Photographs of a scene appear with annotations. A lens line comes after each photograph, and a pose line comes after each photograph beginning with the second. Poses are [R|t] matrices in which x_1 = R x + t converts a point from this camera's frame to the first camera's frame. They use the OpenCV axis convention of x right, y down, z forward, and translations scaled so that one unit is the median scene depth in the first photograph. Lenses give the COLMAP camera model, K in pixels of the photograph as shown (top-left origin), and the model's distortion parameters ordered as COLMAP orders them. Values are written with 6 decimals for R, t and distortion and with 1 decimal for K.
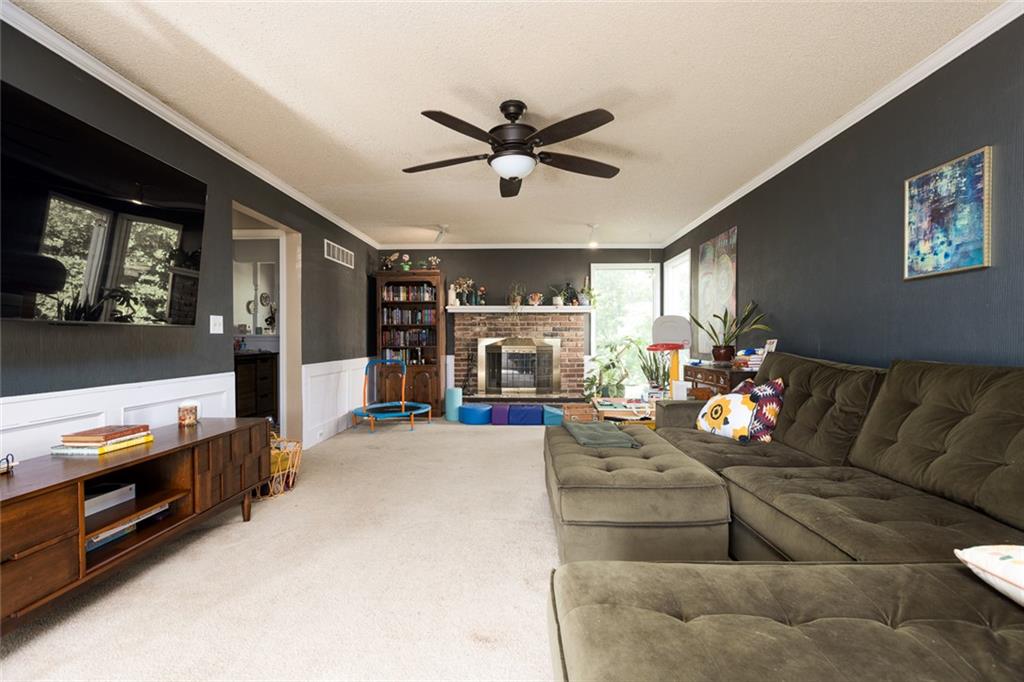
lens RADIAL K [[449.7, 0, 513.9], [0, 449.7, 342.1], [0, 0, 1]] dist [-0.003947, 0.000724]
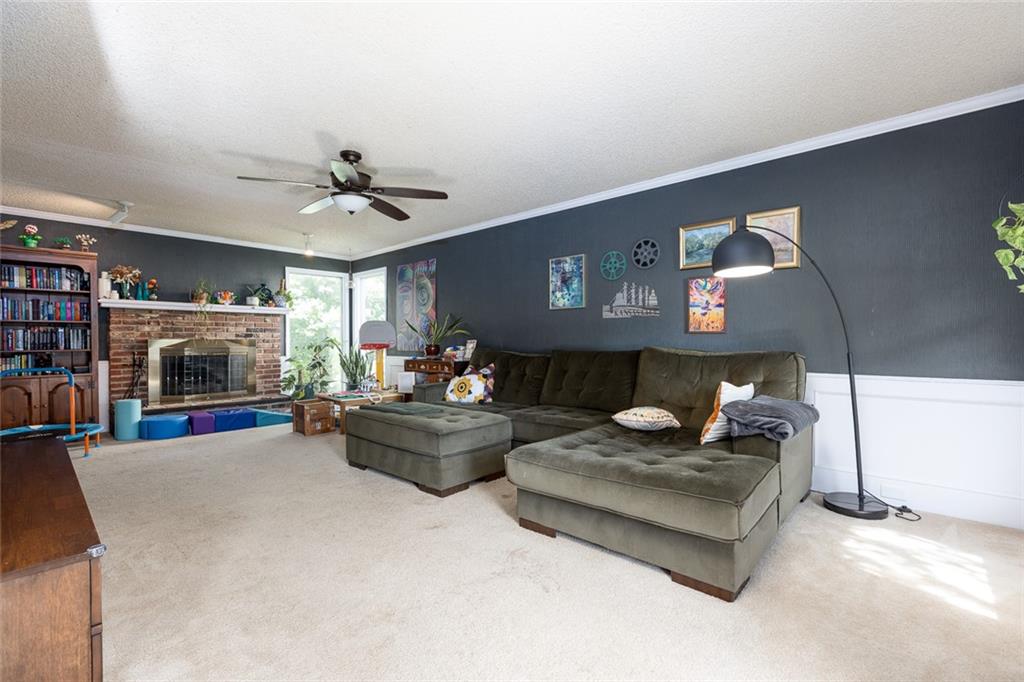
lens RADIAL K [[449.7, 0, 511.1], [0, 449.7, 341.7], [0, 0, 1]] dist [-0.003947, 0.000724]
pose [[0.663160, -0.004791, 0.748463, -0.267206], [0.006605, 0.999978, 0.000549, -0.000126], [-0.748449, 0.004580, 0.663177, -0.067136]]
